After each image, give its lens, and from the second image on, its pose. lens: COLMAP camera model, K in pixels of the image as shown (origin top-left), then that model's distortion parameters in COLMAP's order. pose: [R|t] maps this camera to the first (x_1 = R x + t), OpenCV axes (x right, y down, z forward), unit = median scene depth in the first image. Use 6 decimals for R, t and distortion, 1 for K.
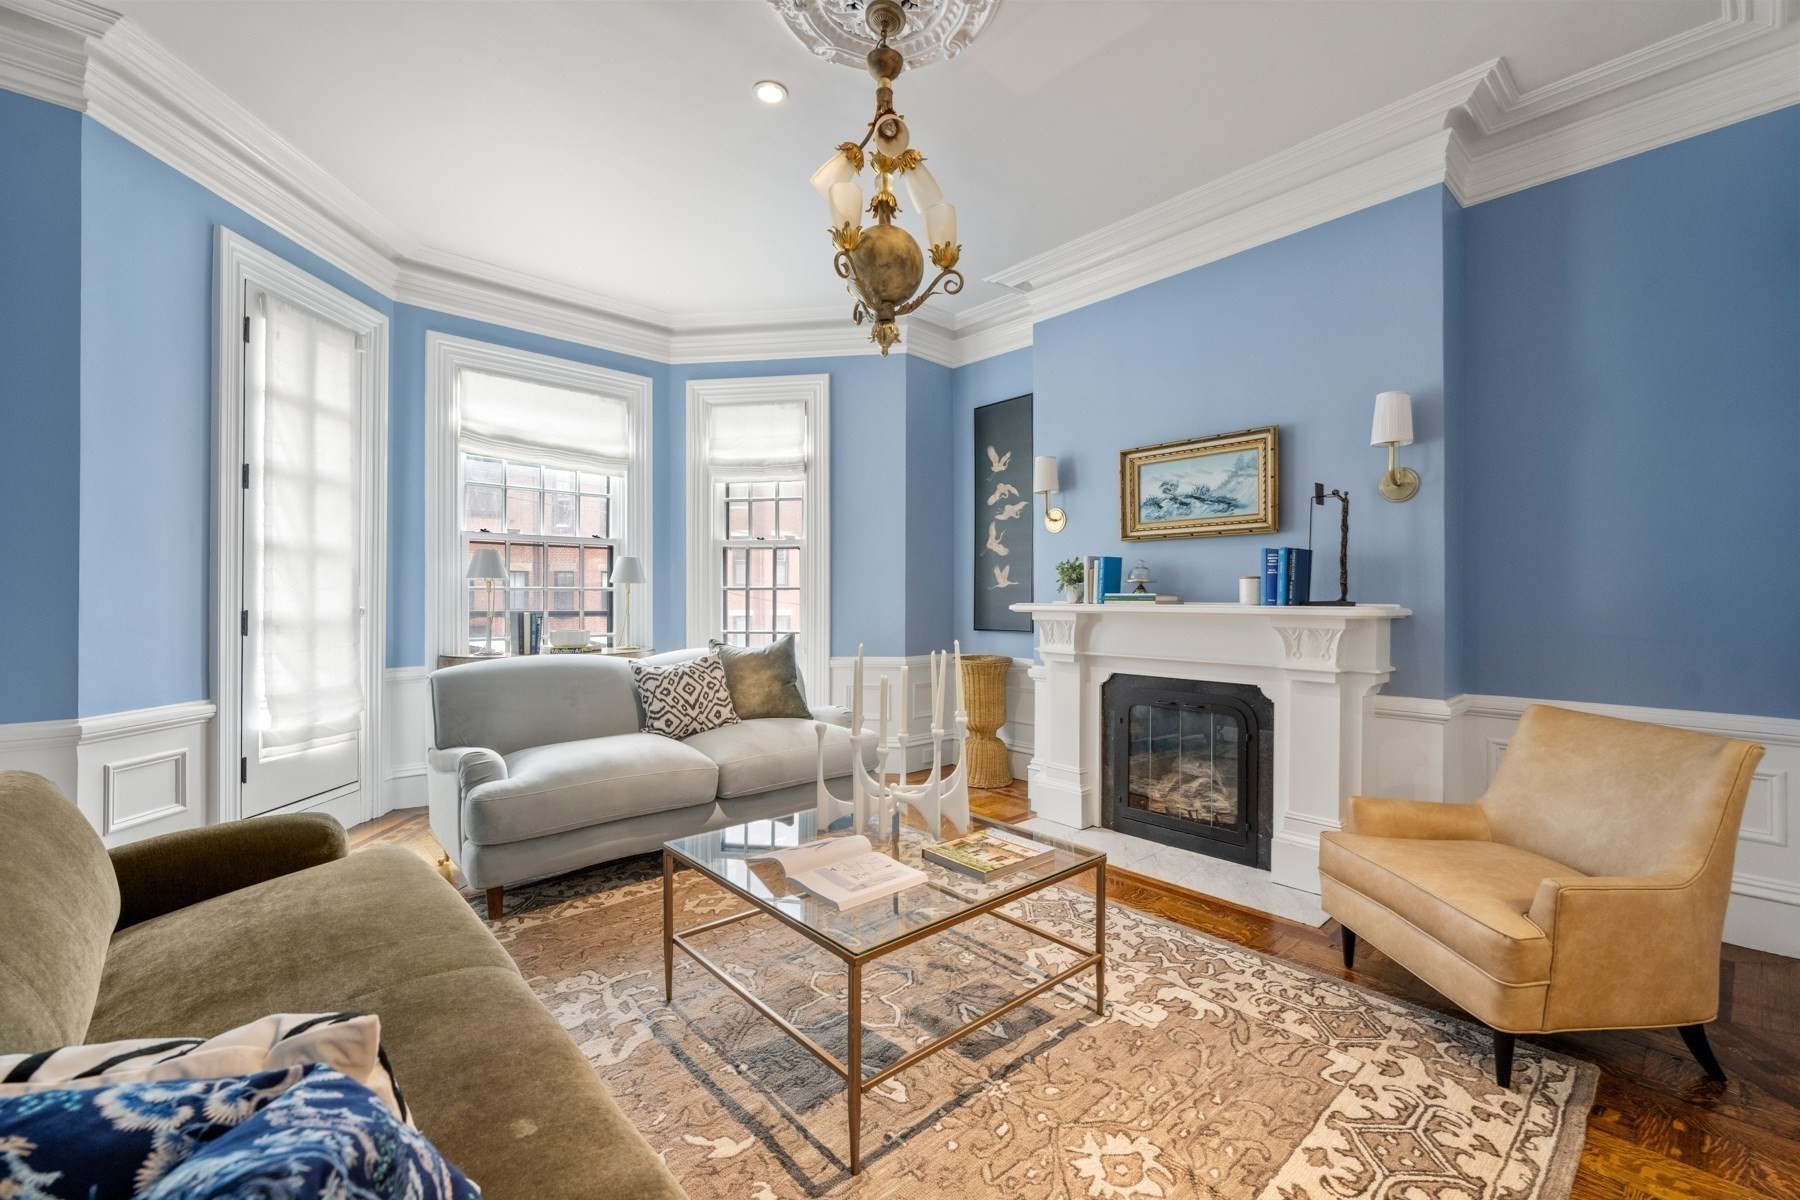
lens RADIAL K [[751.9, 0, 894.6], [0, 751.9, 597.3], [0, 0, 1]] dist [-0.000768, -0.000473]
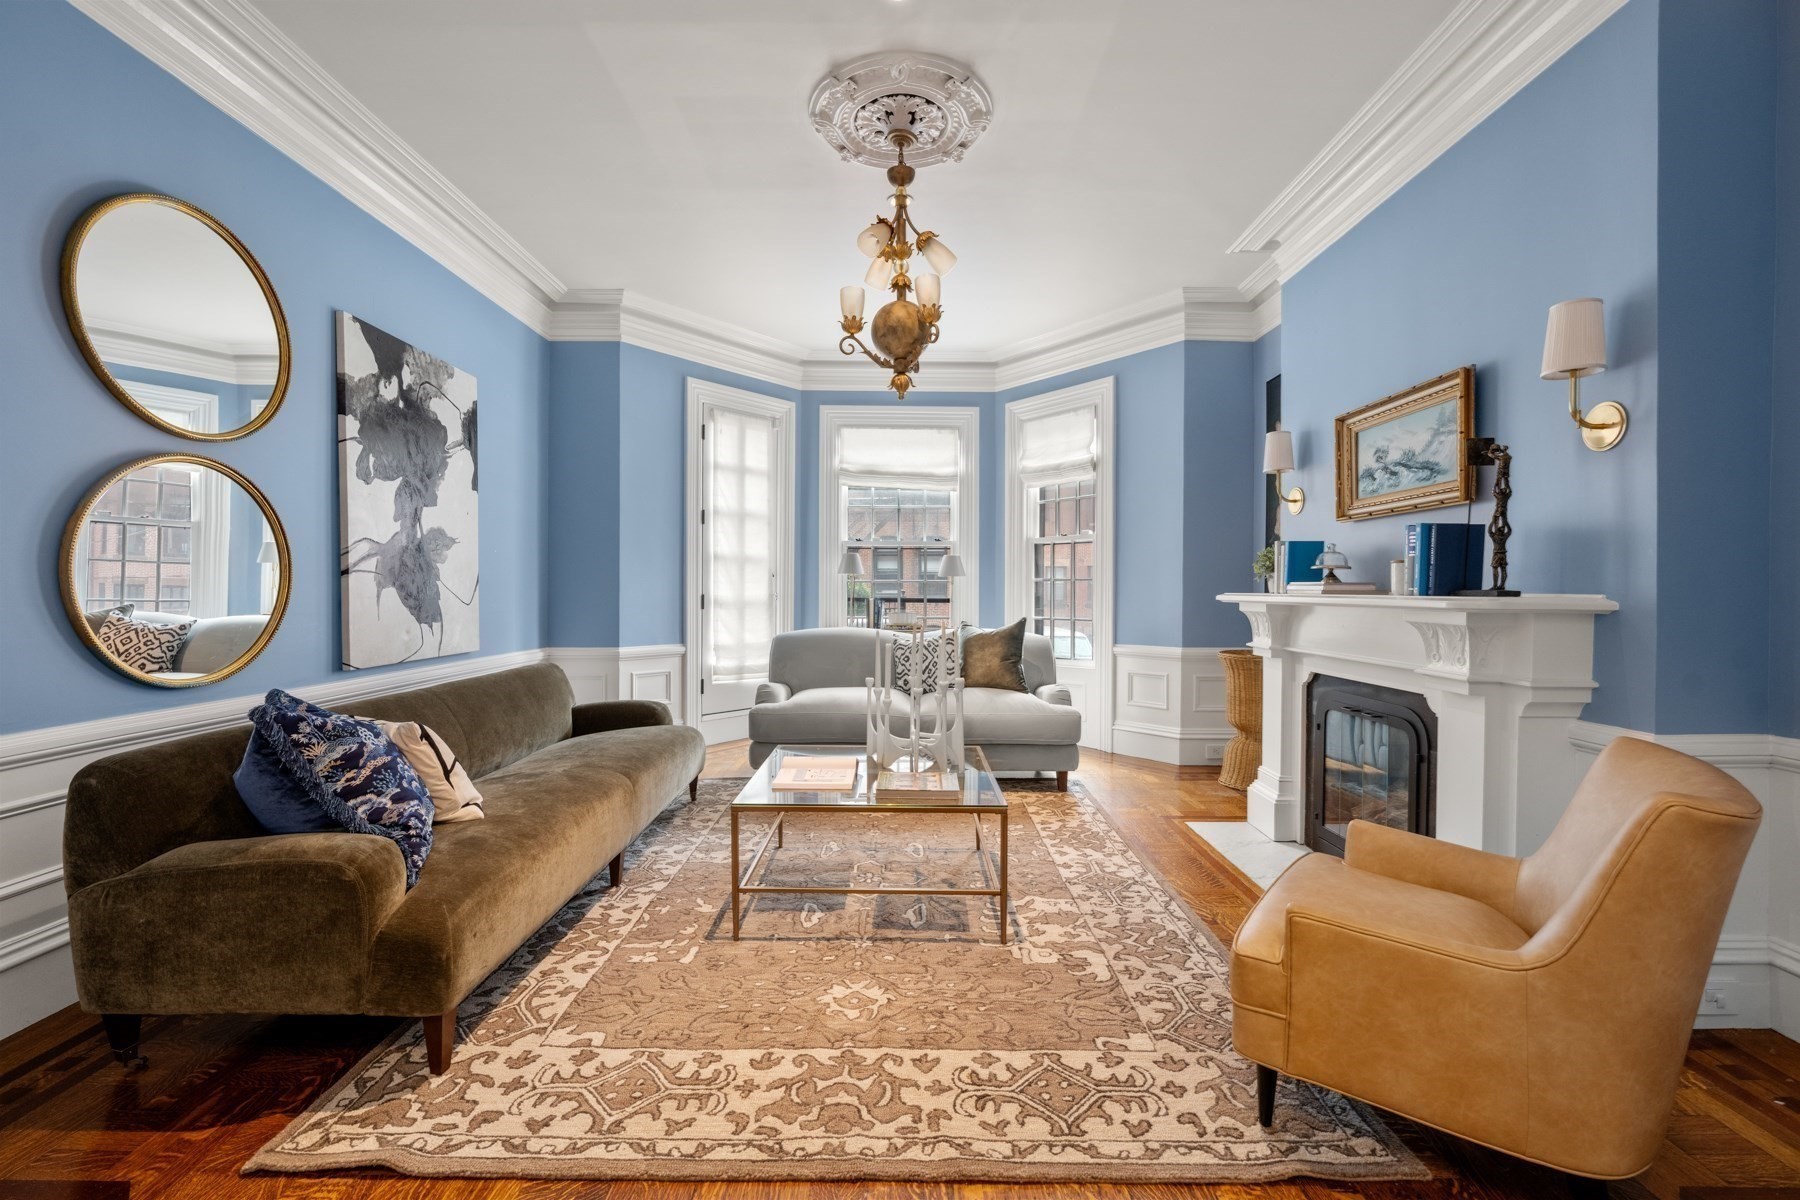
lens RADIAL K [[751.9, 0, 894.6], [0, 751.9, 597.3], [0, 0, 1]] dist [-0.000768, -0.000473]
pose [[0.736061, 0.008103, -0.676867, 0.578262], [-0.001797, 0.999948, 0.010017, 0.005226], [0.676913, -0.006156, 0.736037, 0.020259]]
